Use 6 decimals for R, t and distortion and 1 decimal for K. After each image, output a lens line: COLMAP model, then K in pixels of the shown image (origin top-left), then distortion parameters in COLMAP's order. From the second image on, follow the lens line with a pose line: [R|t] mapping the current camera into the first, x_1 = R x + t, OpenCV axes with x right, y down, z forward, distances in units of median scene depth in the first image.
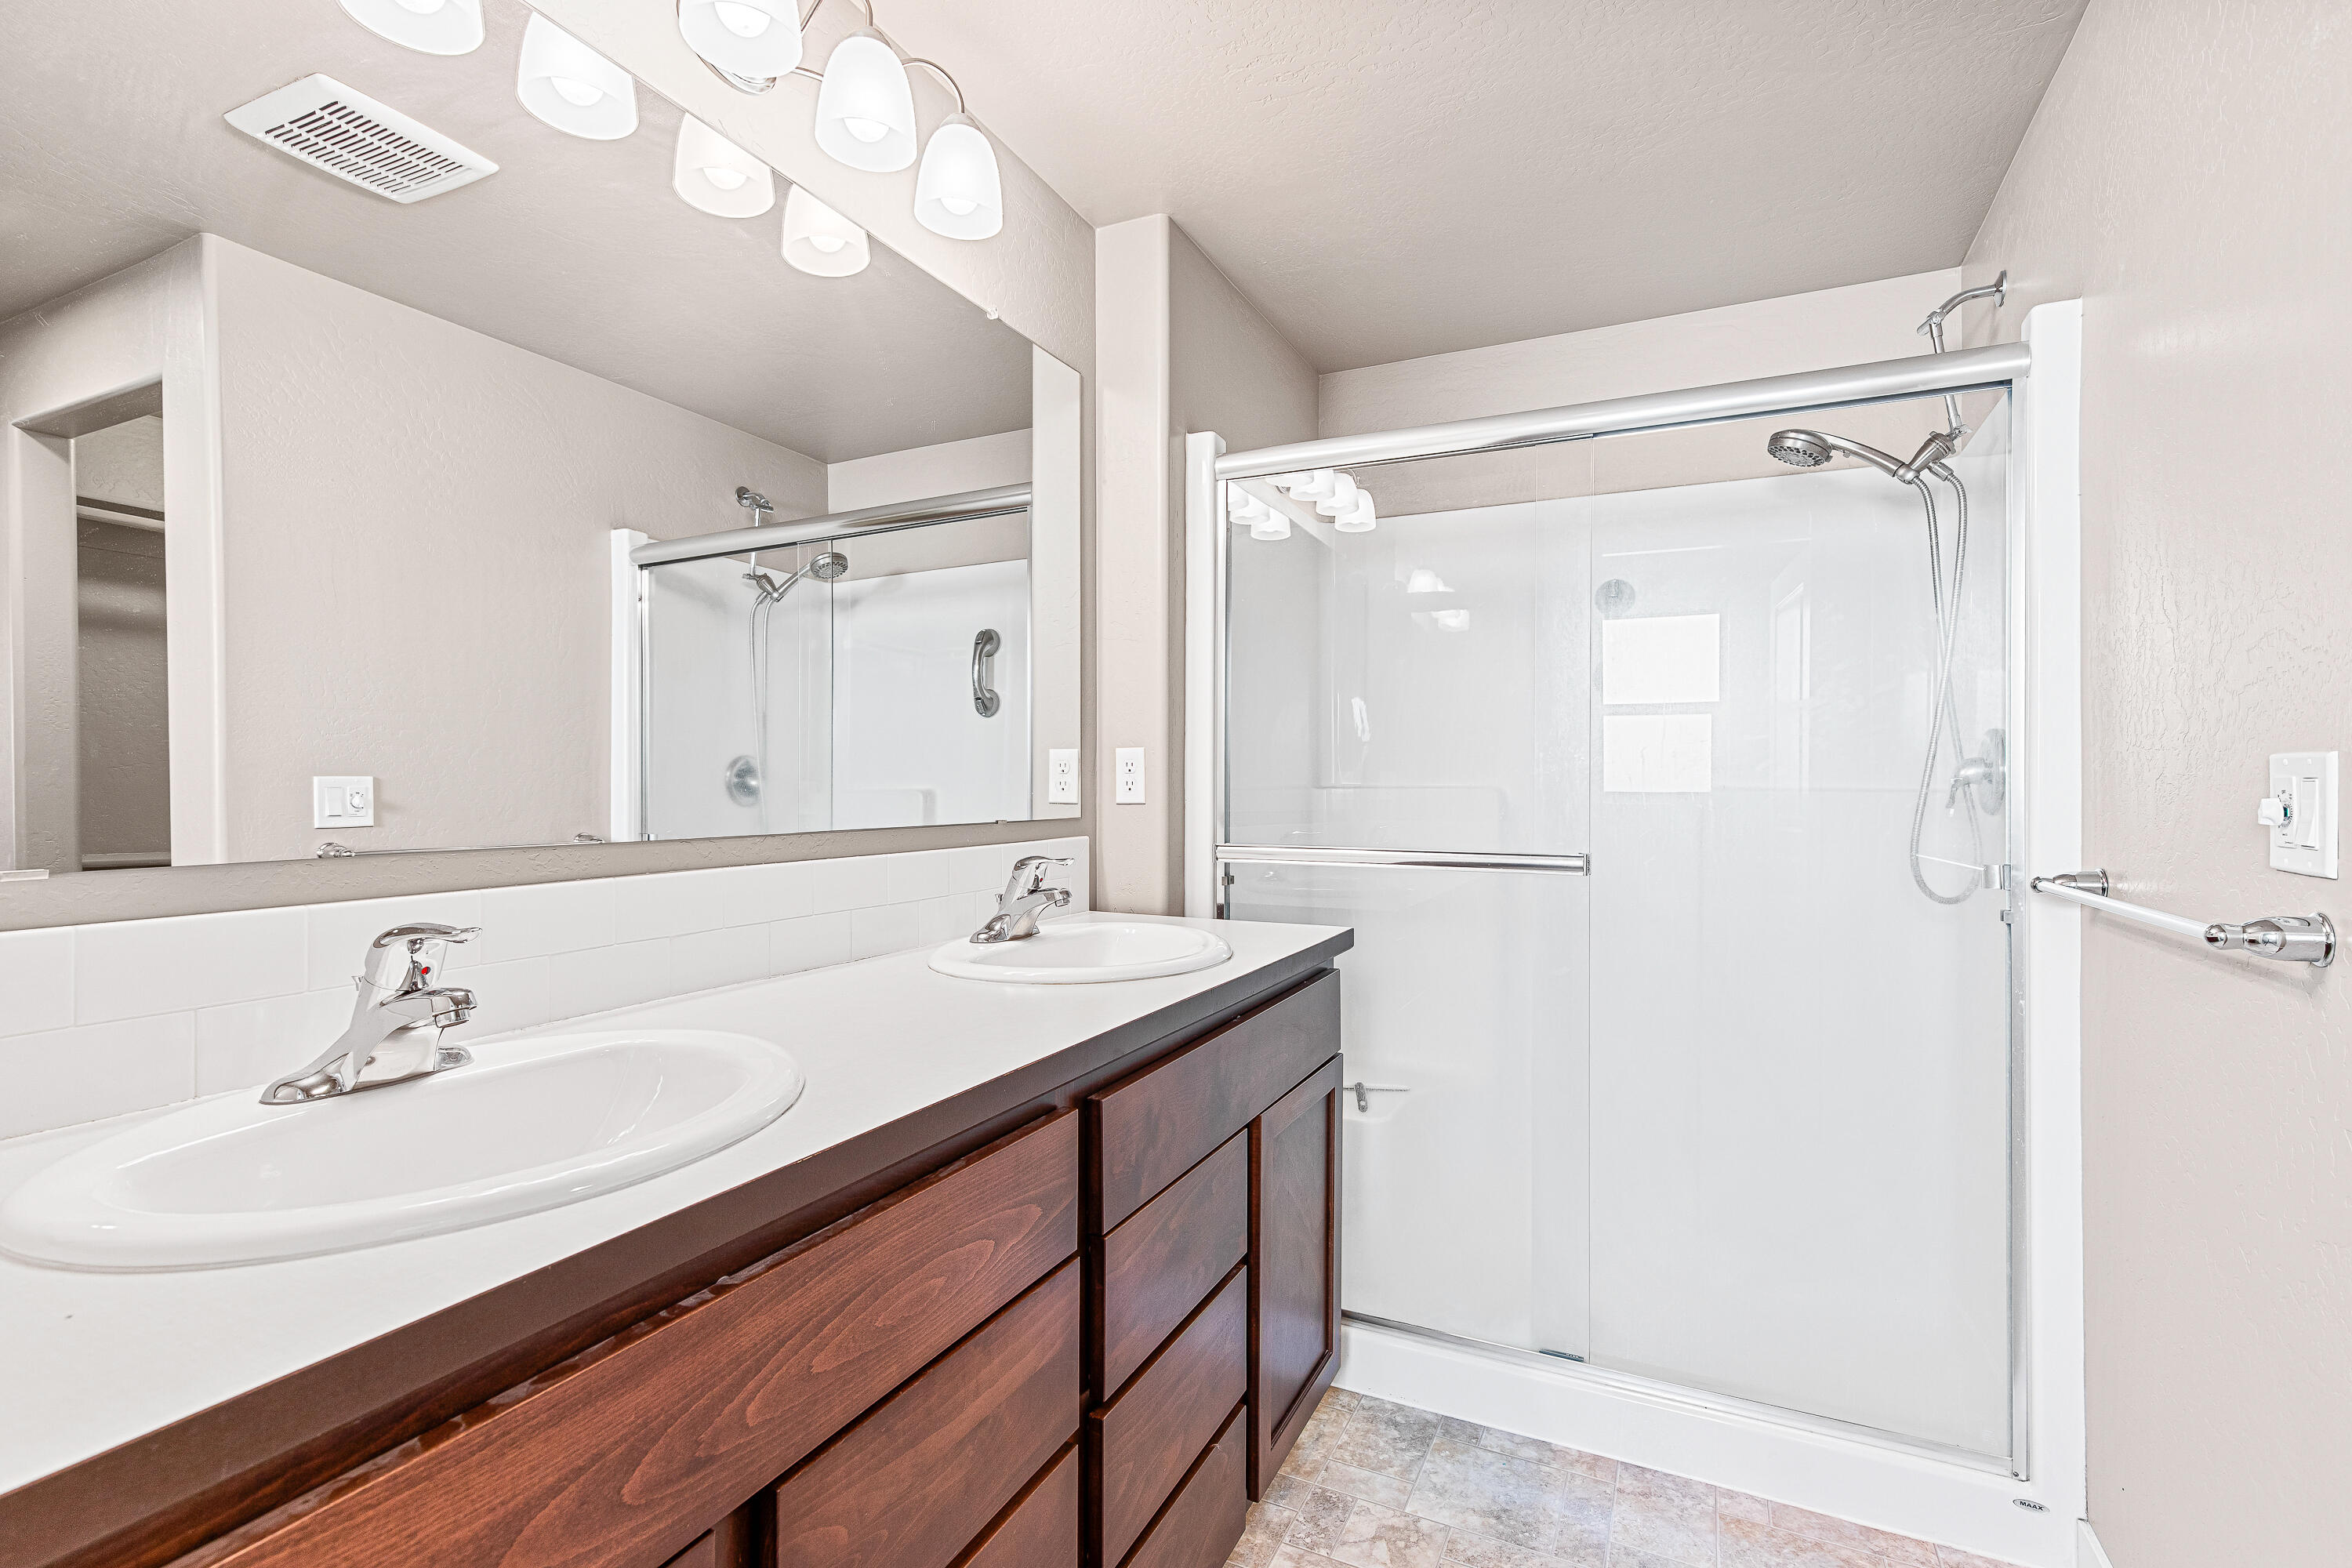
lens RADIAL K [[1061.9, 0, 1158.2], [0, 1061.9, 786.7], [0, 0, 1]] dist [0.010250, -0.001987]
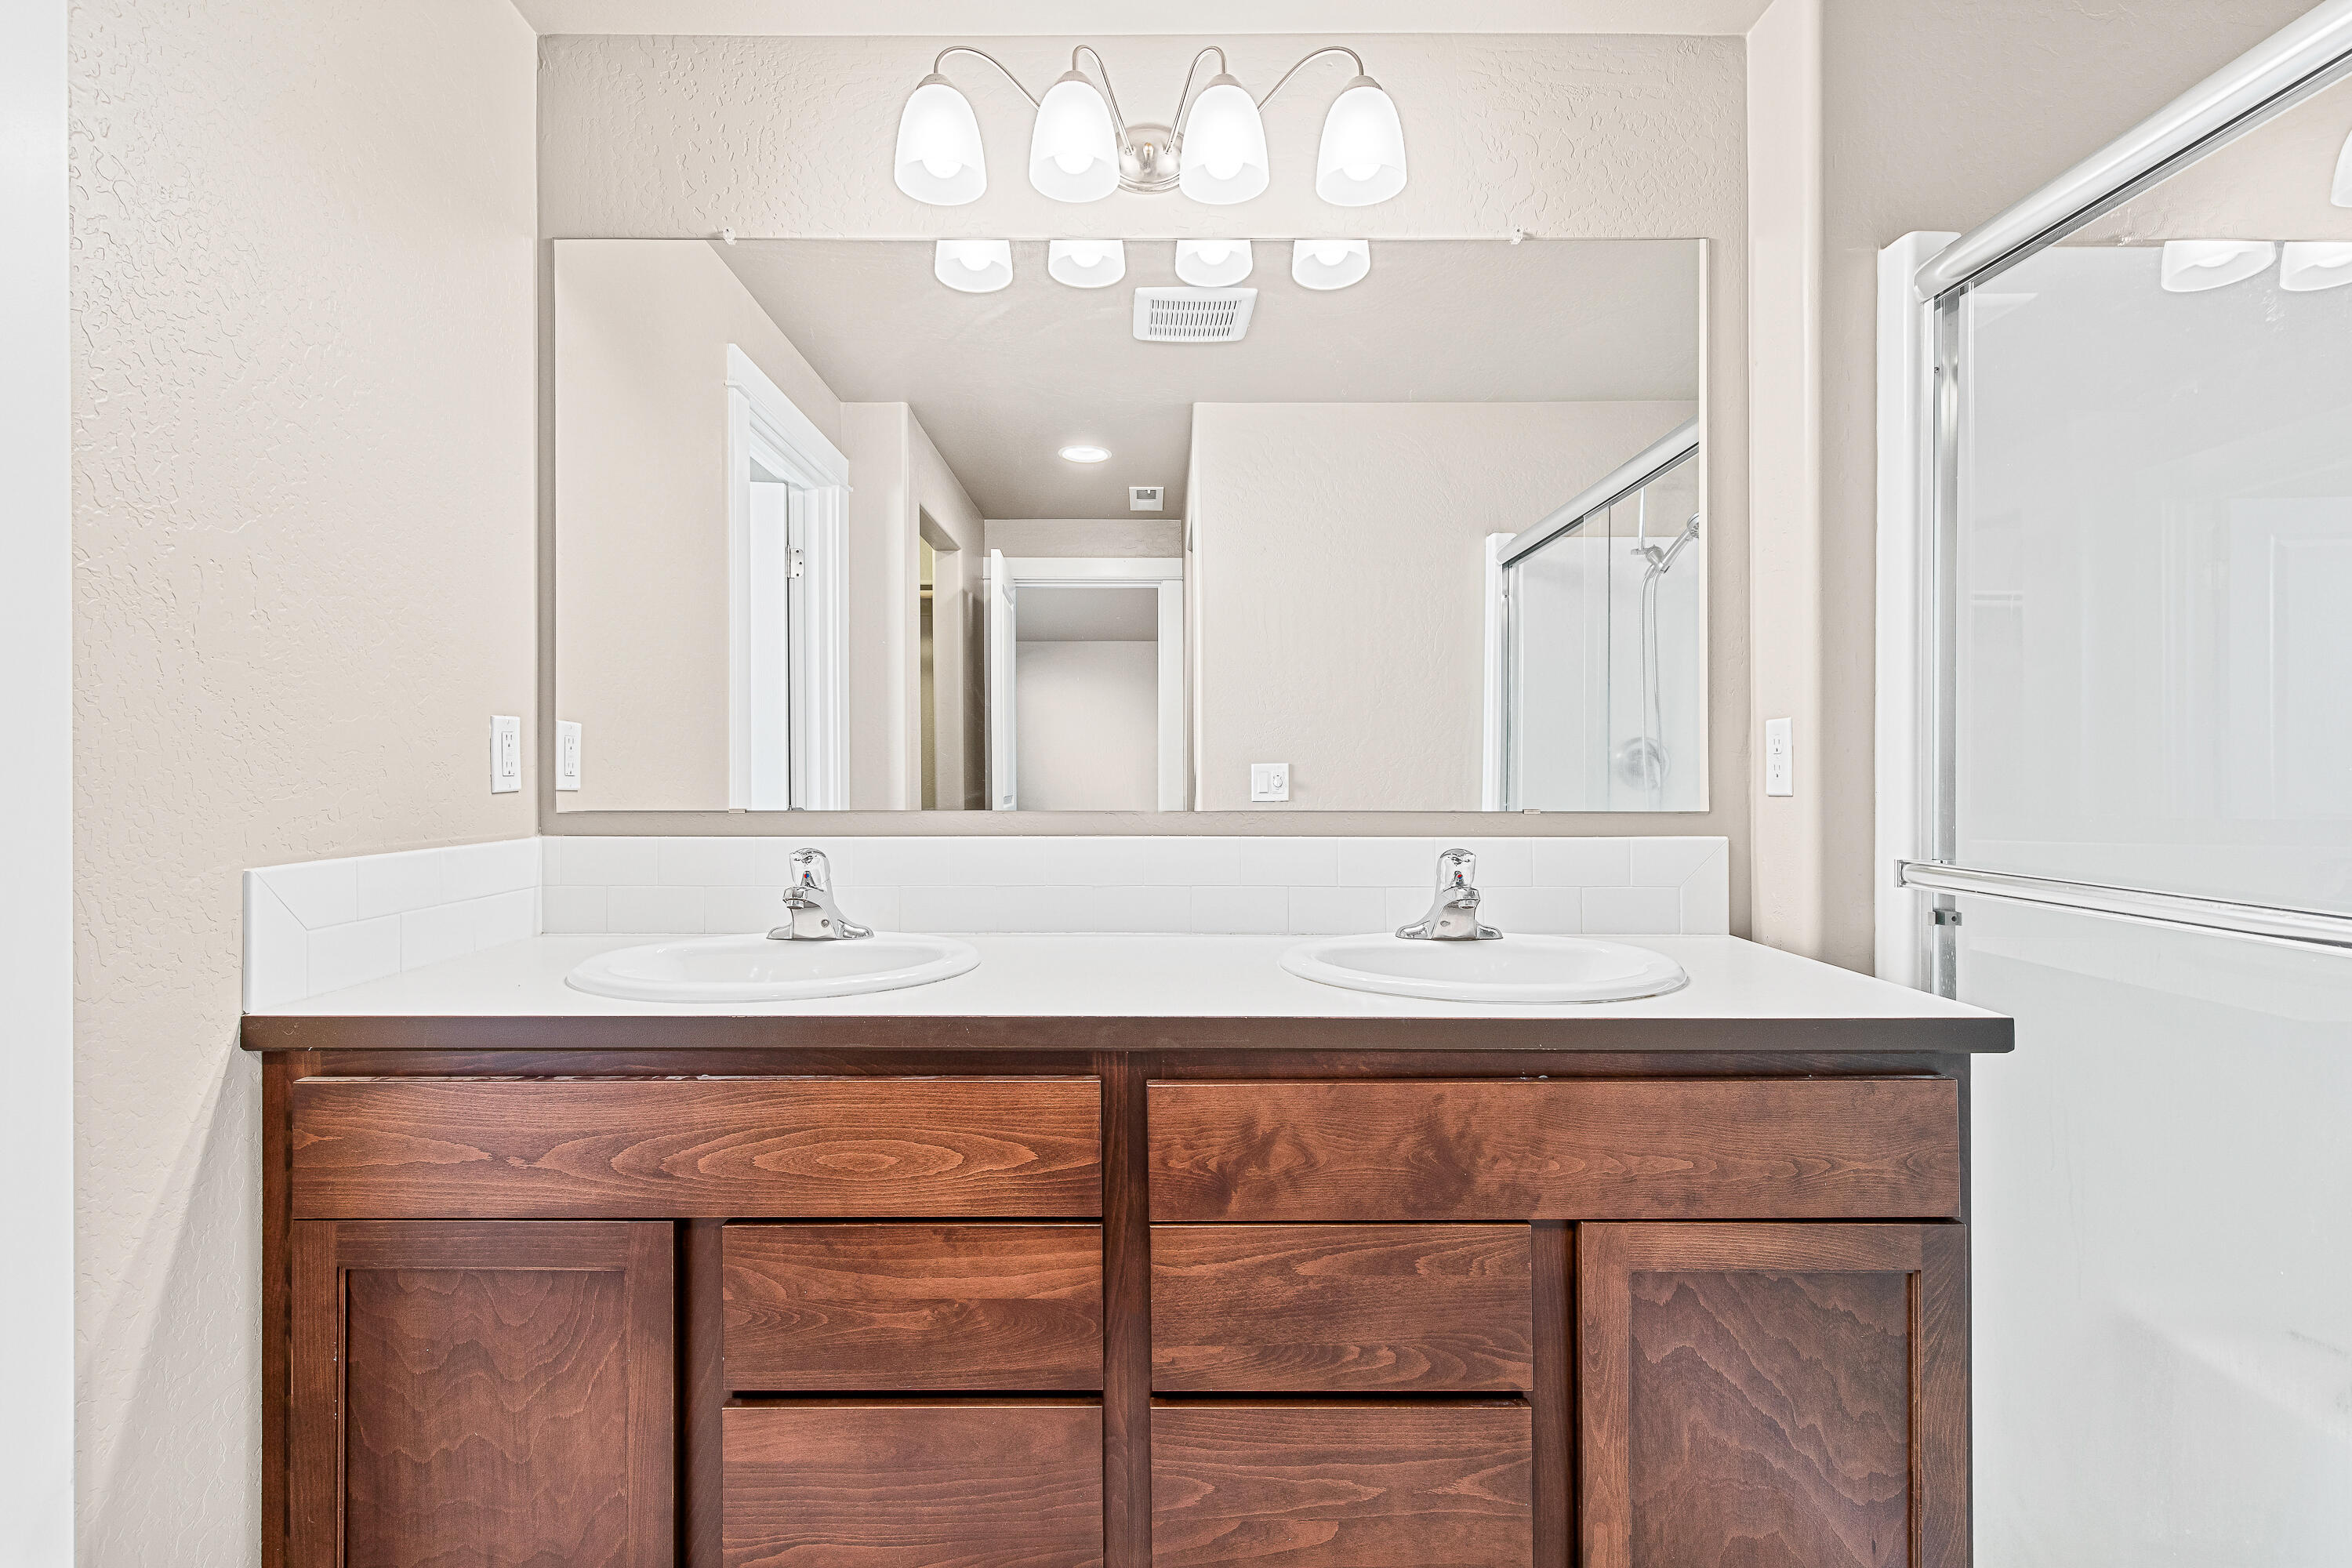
lens RADIAL K [[1061.9, 0, 1157.6], [0, 1061.9, 772.1], [0, 0, 1]] dist [0.010250, -0.001987]
pose [[0.447709, 0.000704, -0.894179, 1.004665], [-0.001131, 0.999999, 0.000221, 0.004061], [0.894179, 0.000913, 0.447709, 0.677440]]
